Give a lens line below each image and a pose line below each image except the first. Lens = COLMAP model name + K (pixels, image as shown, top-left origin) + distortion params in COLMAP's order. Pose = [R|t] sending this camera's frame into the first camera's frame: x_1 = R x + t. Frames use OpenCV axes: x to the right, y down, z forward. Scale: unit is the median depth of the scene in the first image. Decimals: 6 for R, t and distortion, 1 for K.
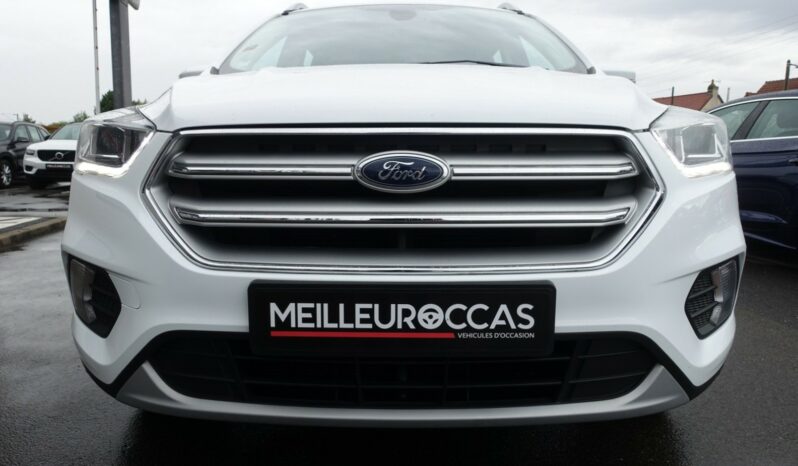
lens RADIAL K [[550.6, 0, 399.7], [0, 550.6, 229.6], [0, 0, 1]] dist [-0.004982, 0.005250]
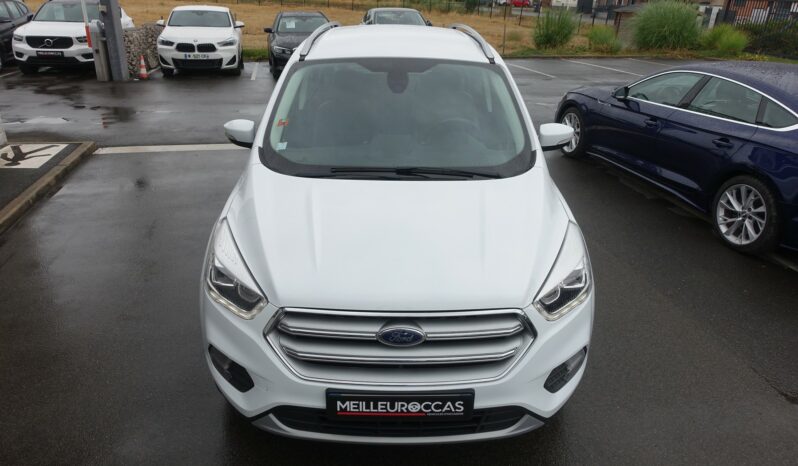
lens RADIAL K [[550.6, 0, 399.7], [0, 550.6, 229.6], [0, 0, 1]] dist [-0.004982, 0.005250]
pose [[0.999671, 0.006193, 0.024898, -0.053121], [-0.012695, 0.962710, 0.270236, -1.015891], [-0.022295, -0.270463, 0.962472, -0.799875]]
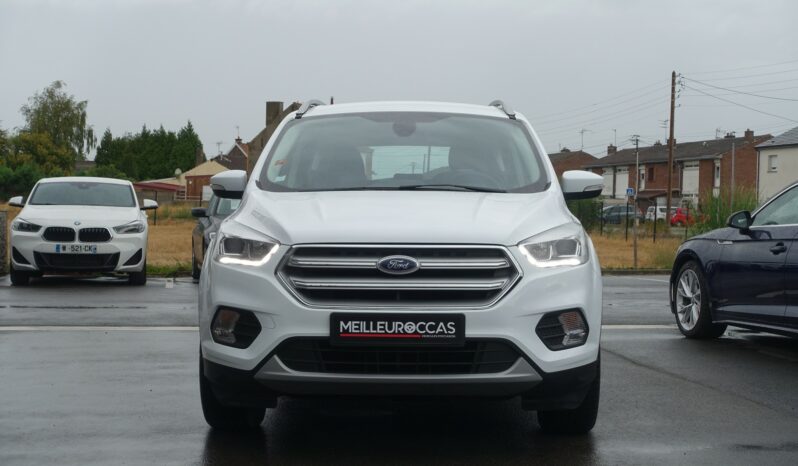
lens RADIAL K [[1290.2, 0, 399.0], [0, 1290.2, 233.0], [0, 0, 1]] dist [0.003416, -0.015369]
pose [[0.999887, 0.004556, -0.014358, 0.082684], [-0.006255, 0.992683, -0.120585, 0.400594], [0.013704, 0.120661, 0.992599, -4.241459]]
